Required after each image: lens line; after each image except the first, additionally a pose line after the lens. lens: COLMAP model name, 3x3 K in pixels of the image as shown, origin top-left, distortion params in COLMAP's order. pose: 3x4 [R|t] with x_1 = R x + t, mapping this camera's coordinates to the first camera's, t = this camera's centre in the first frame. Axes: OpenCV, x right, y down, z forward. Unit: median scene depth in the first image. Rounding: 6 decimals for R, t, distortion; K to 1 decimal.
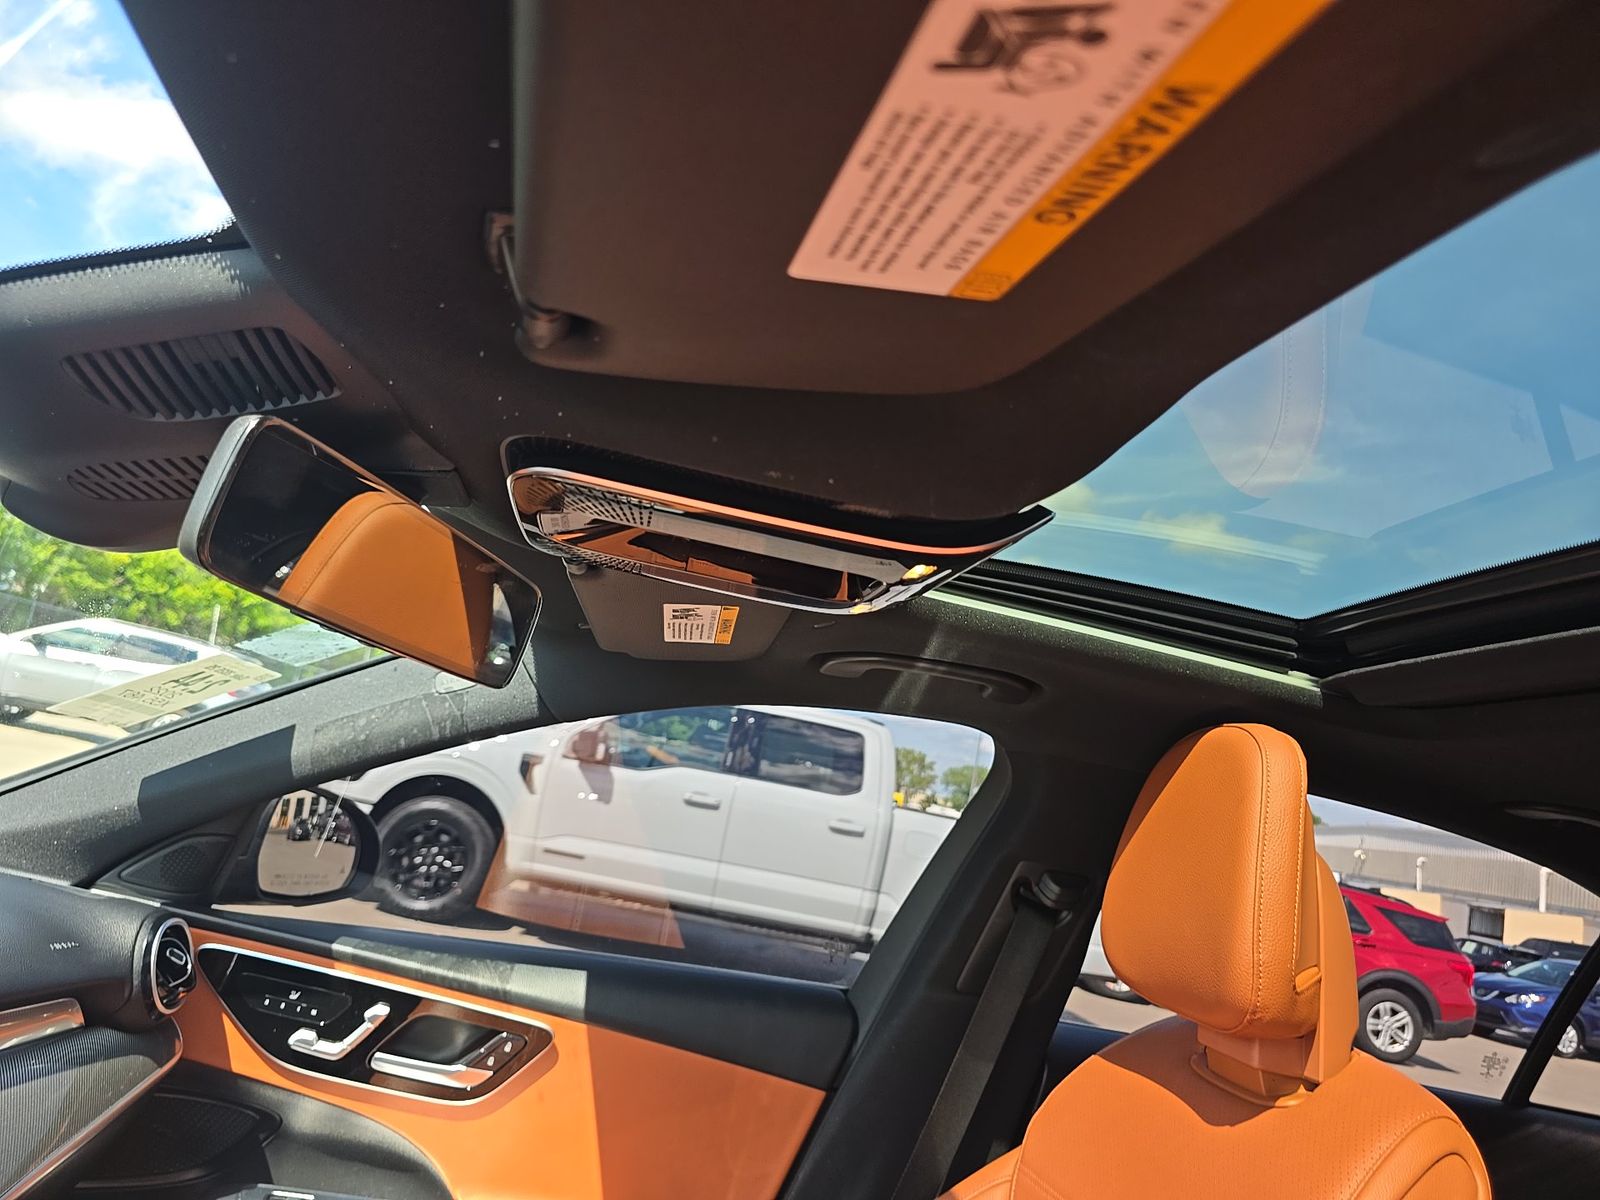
lens RADIAL K [[1088.9, 0, 800.0], [0, 1088.9, 600.0], [0, 0, 1]] dist [0.040462, -0.042389]
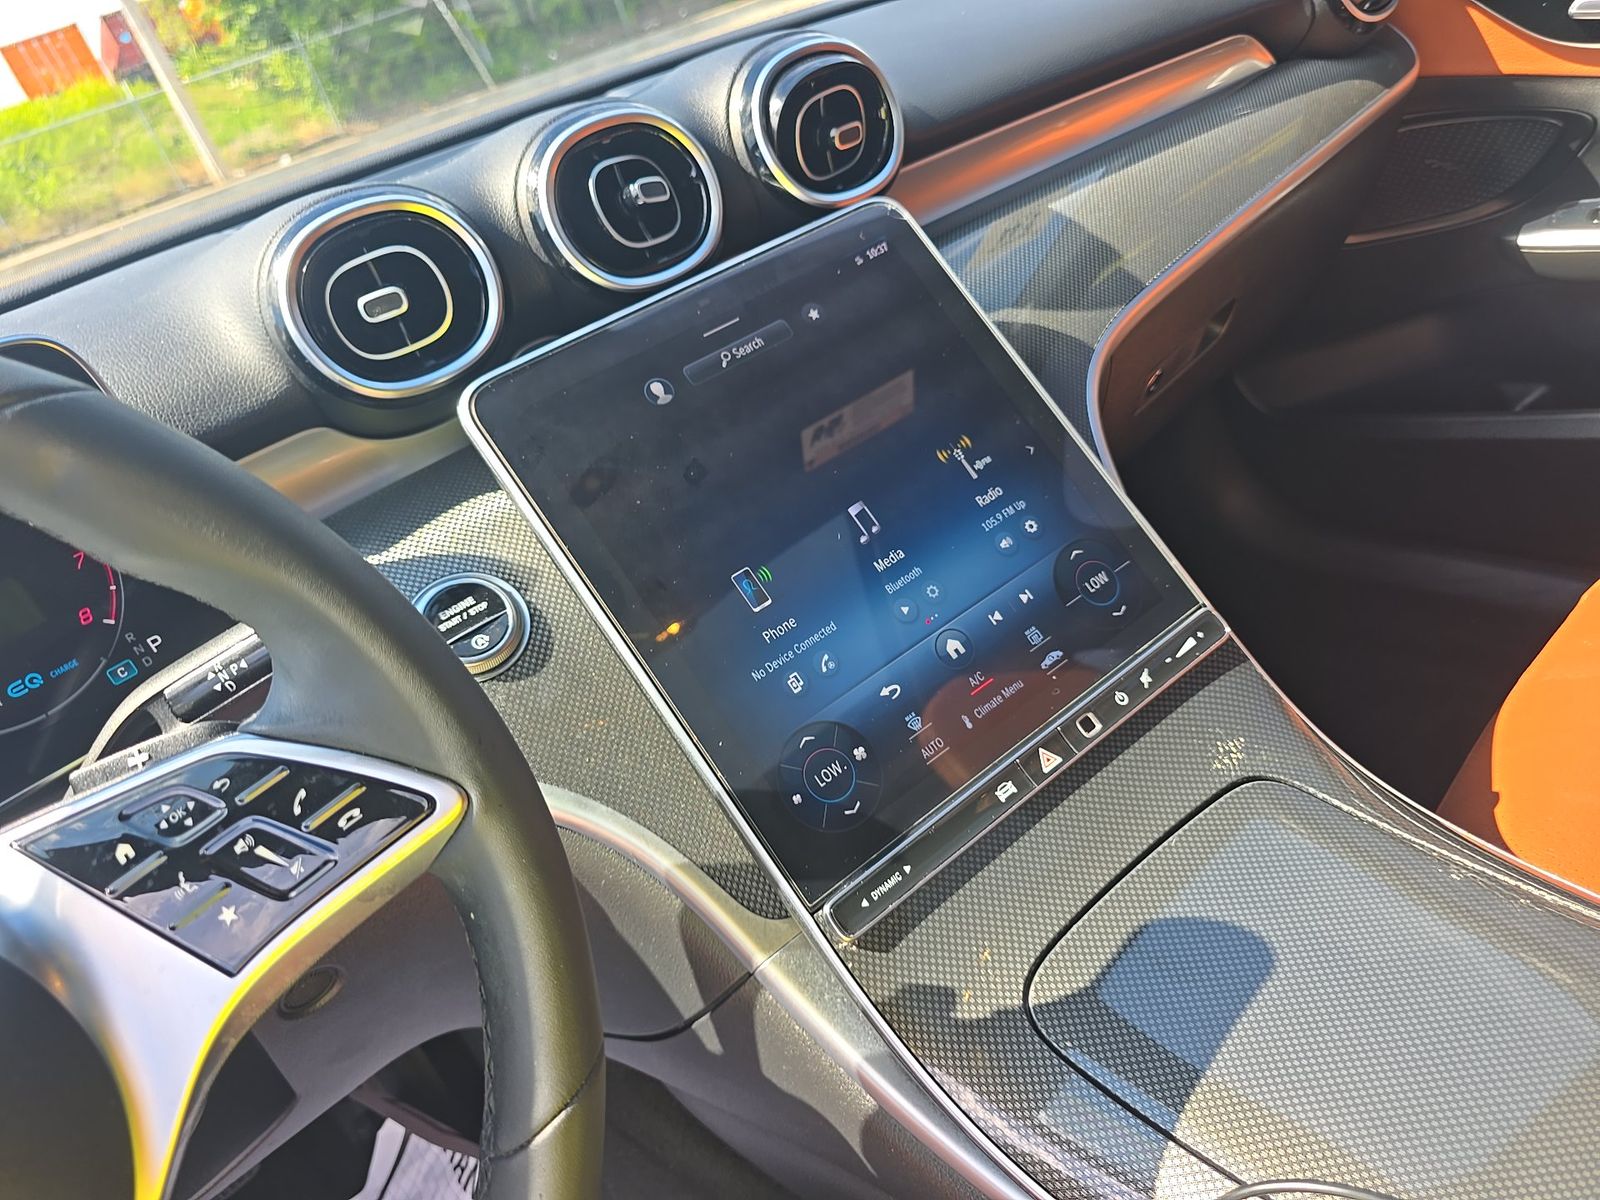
lens RADIAL K [[1088.9, 0, 800.0], [0, 1088.9, 600.0], [0, 0, 1]] dist [0.040462, -0.042389]
pose [[0.450880, 0.116076, -0.885005, -0.024300], [0.531812, 0.761369, 0.370801, 0.167169], [0.716856, -0.637843, 0.281555, 0.210501]]
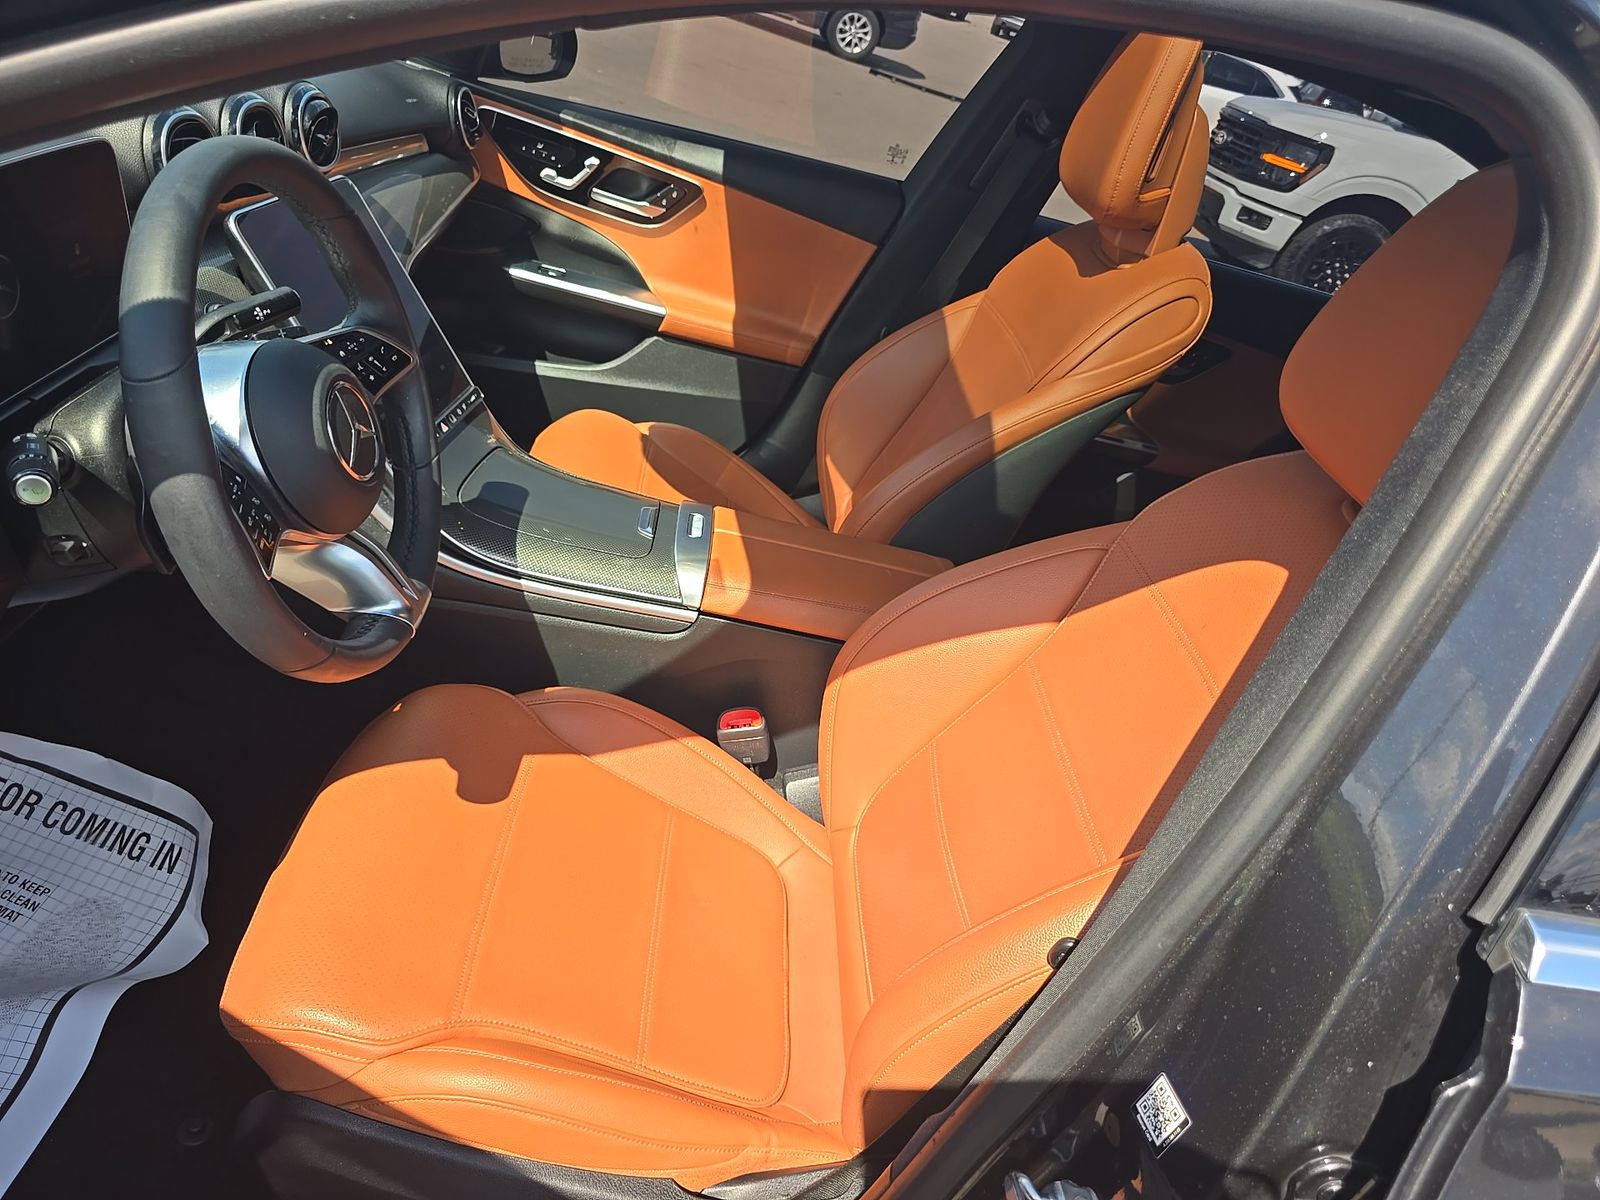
lens RADIAL K [[1088.9, 0, 800.0], [0, 1088.9, 600.0], [0, 0, 1]] dist [0.040462, -0.042389]
pose [[0.987185, 0.133545, -0.087358, 0.126320], [-0.045191, 0.758963, 0.649564, -0.178476], [0.153048, -0.637292, 0.755272, -0.530132]]
